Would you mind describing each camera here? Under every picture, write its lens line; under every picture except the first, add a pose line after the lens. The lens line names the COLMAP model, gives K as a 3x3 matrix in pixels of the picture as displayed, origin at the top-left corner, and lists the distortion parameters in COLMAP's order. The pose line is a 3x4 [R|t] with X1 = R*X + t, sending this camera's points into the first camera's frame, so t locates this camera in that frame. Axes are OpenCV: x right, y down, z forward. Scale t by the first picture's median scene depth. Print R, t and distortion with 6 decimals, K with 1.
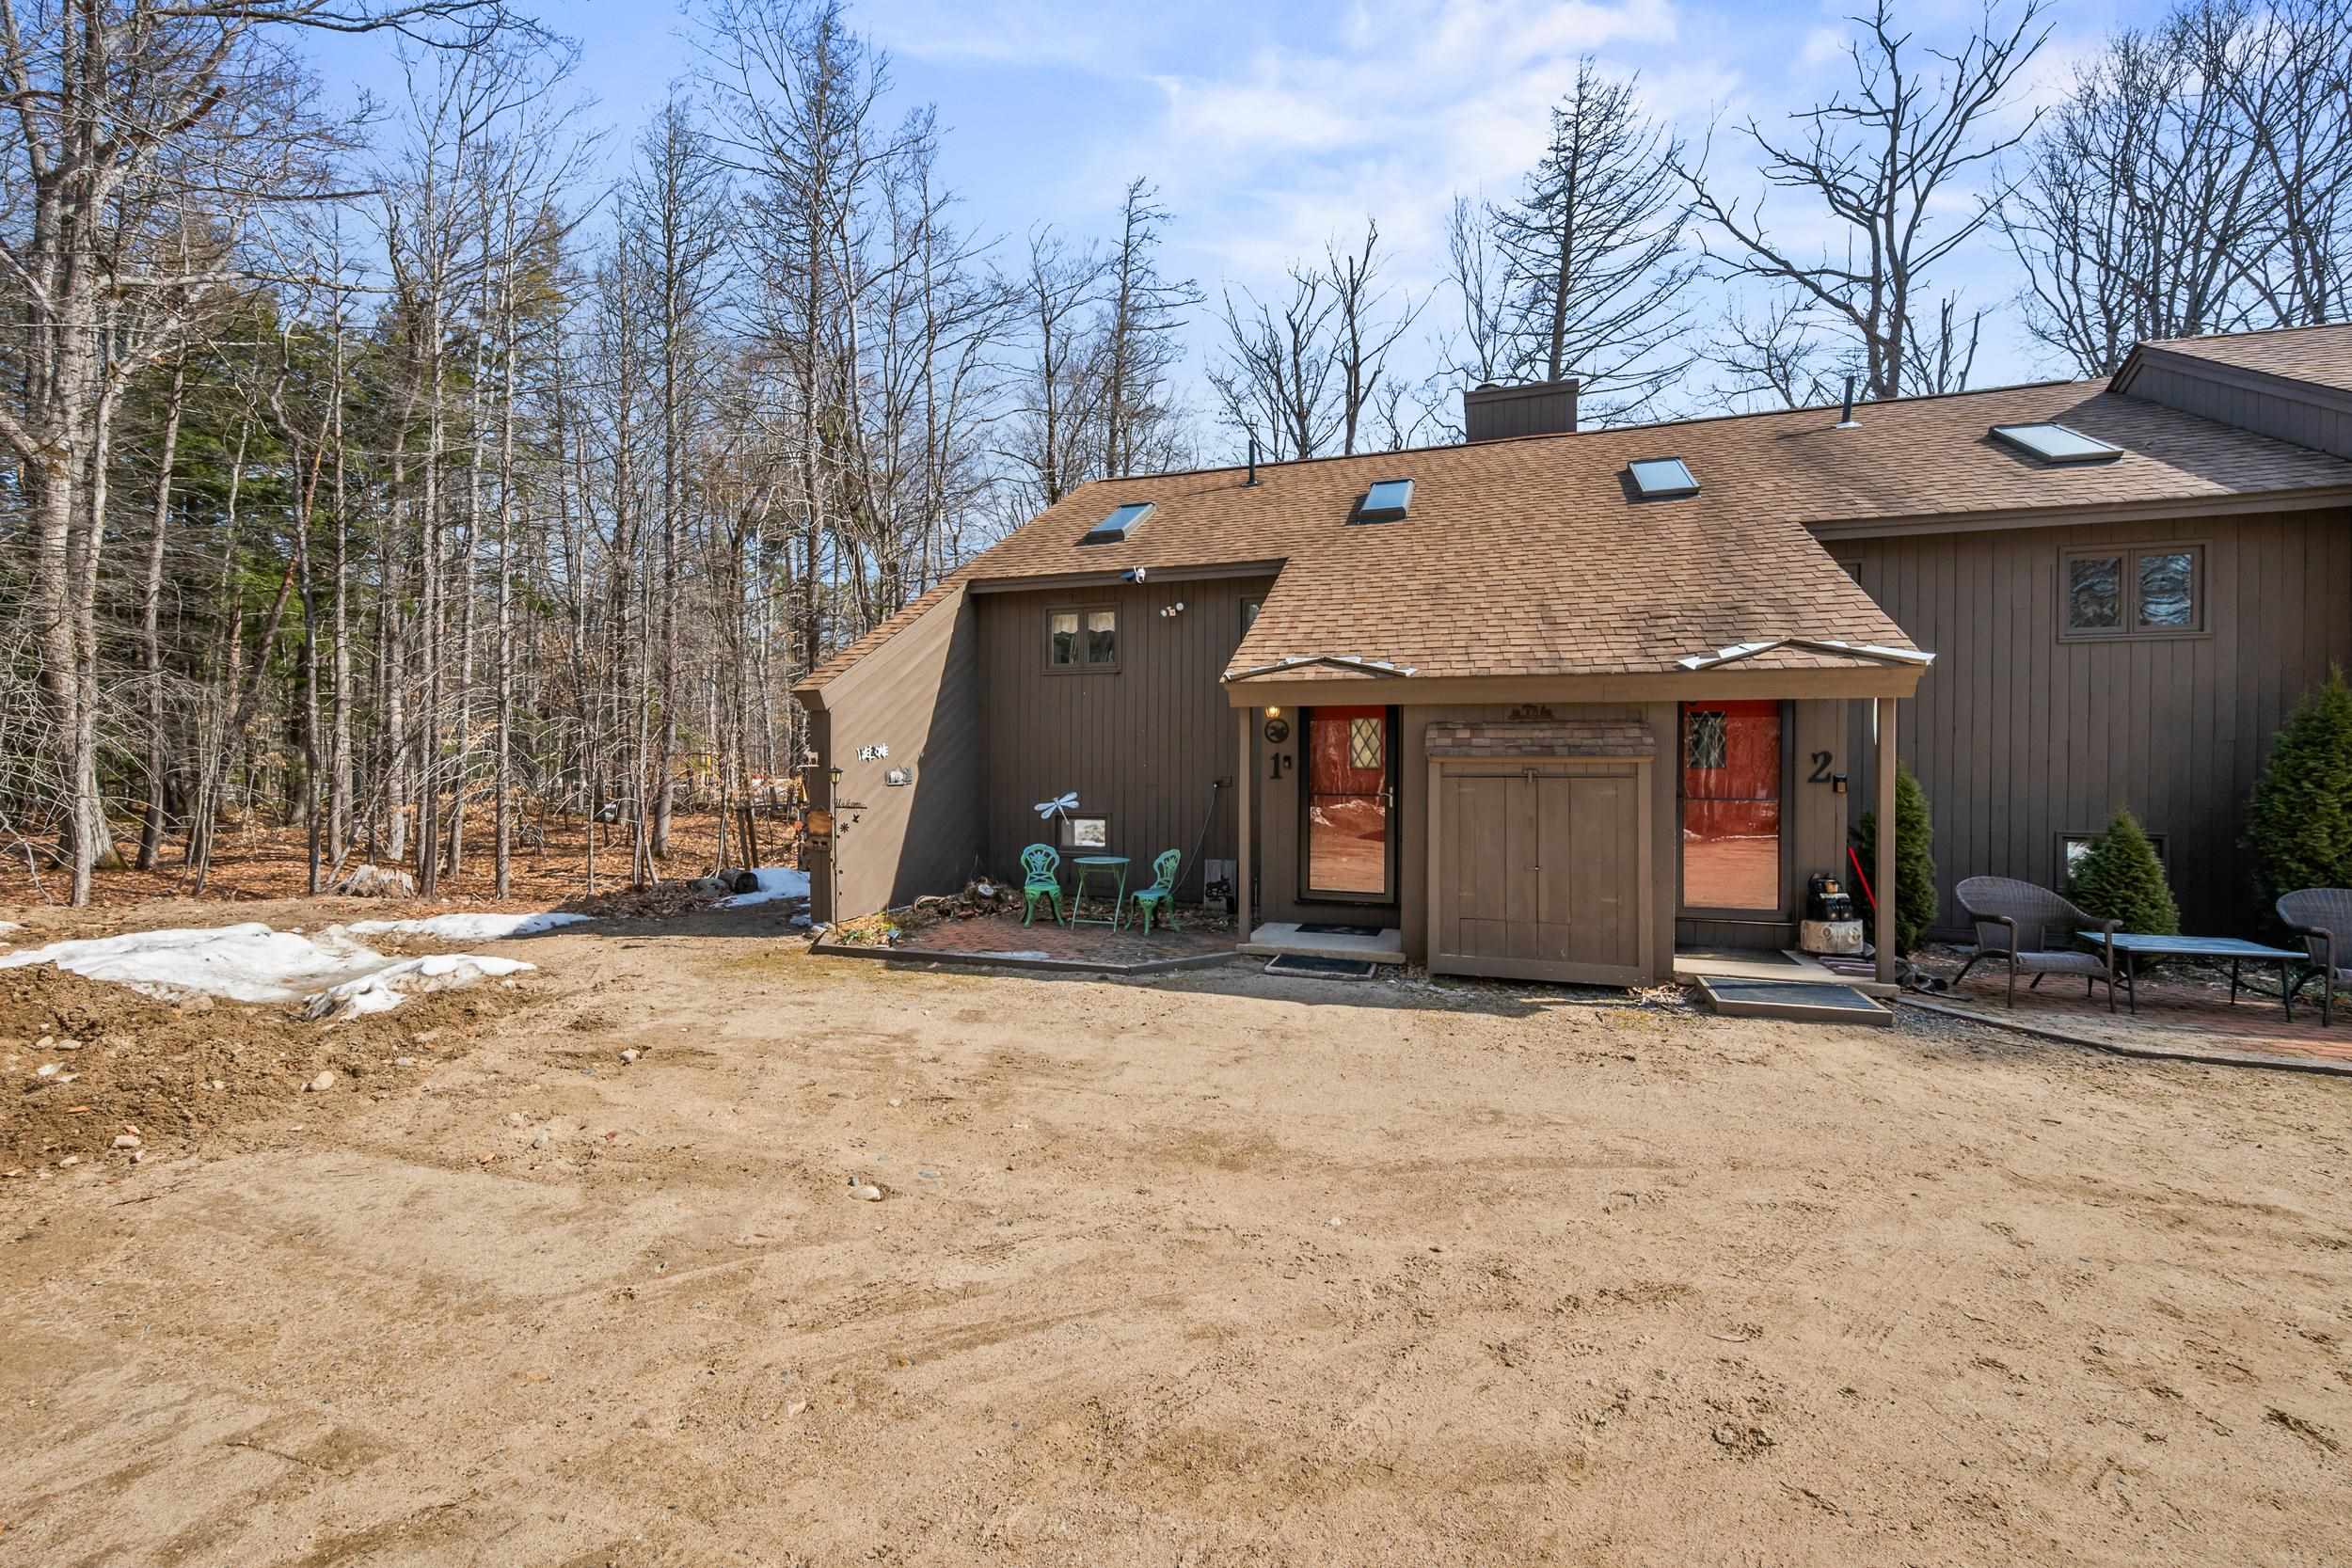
lens RADIAL K [[923.4, 0, 1176.9], [0, 923.4, 779.1], [0, 0, 1]] dist [-0.002597, 0.000291]
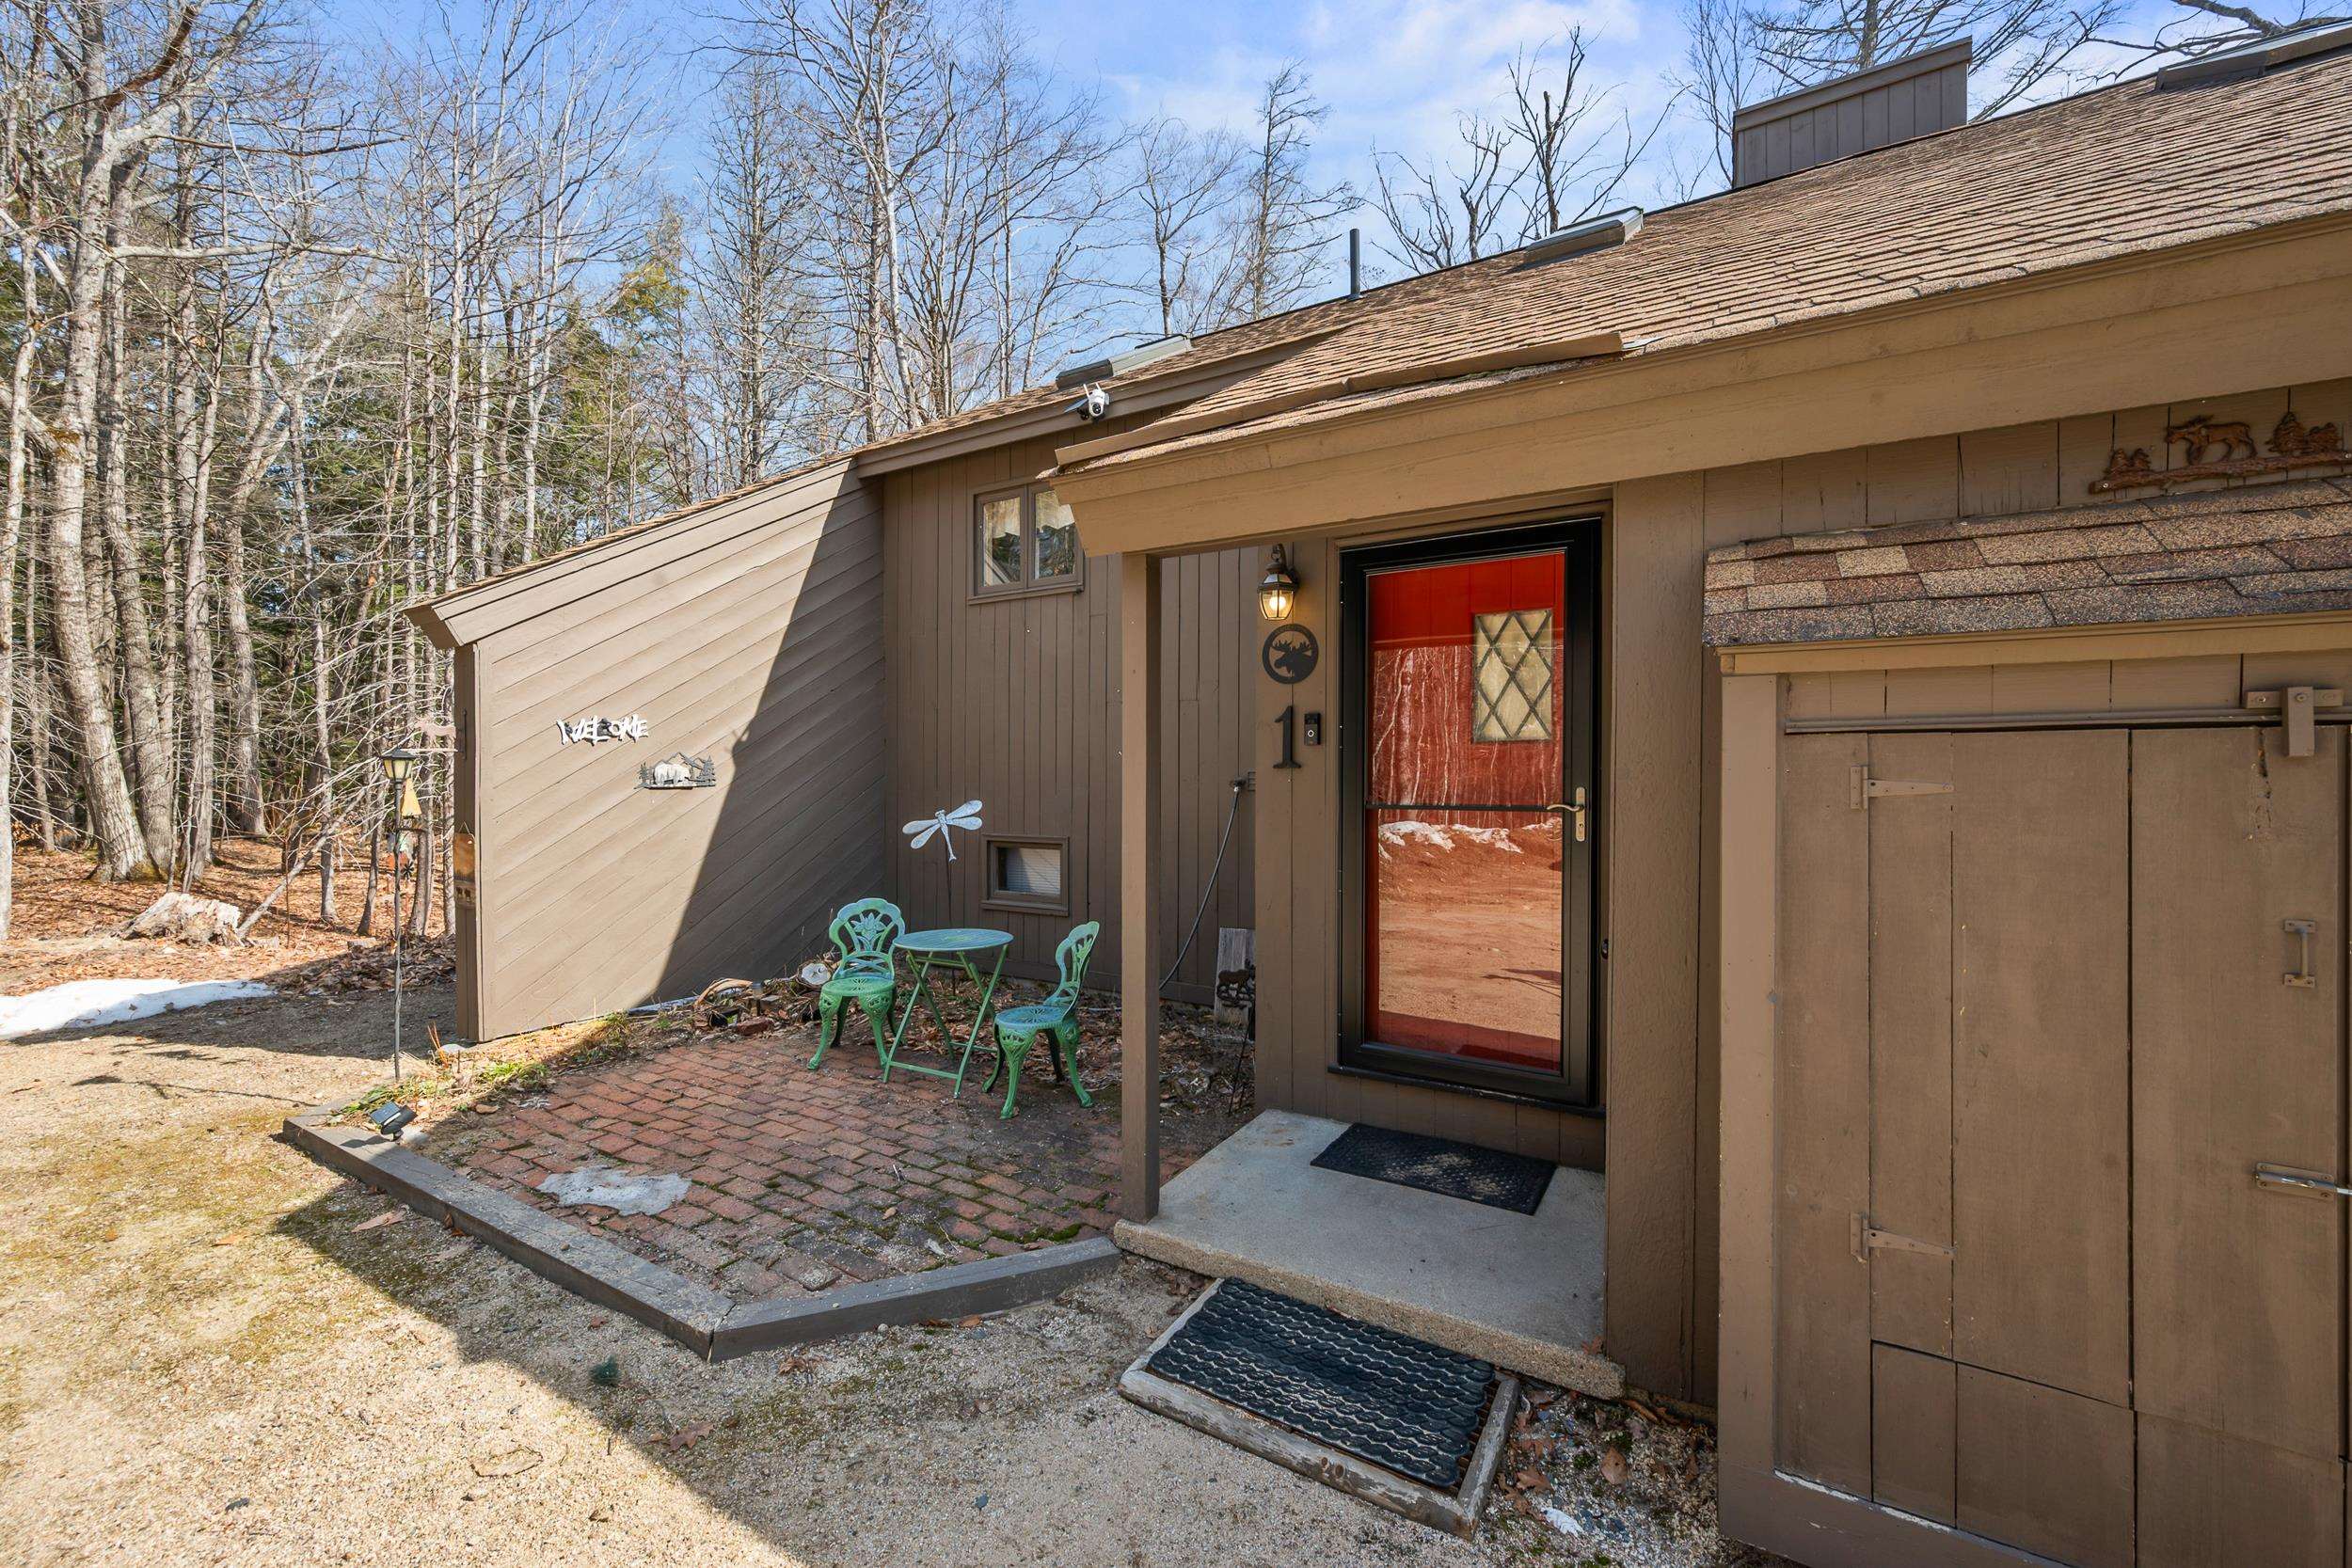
lens RADIAL K [[923.4, 0, 1174.7], [0, 923.4, 793.7], [0, 0, 1]] dist [-0.002597, 0.000291]
pose [[0.977971, 0.001071, -0.208736, 0.115884], [-0.000406, 0.999995, 0.003226, 0.007761], [0.208738, -0.003070, 0.977967, 0.465509]]
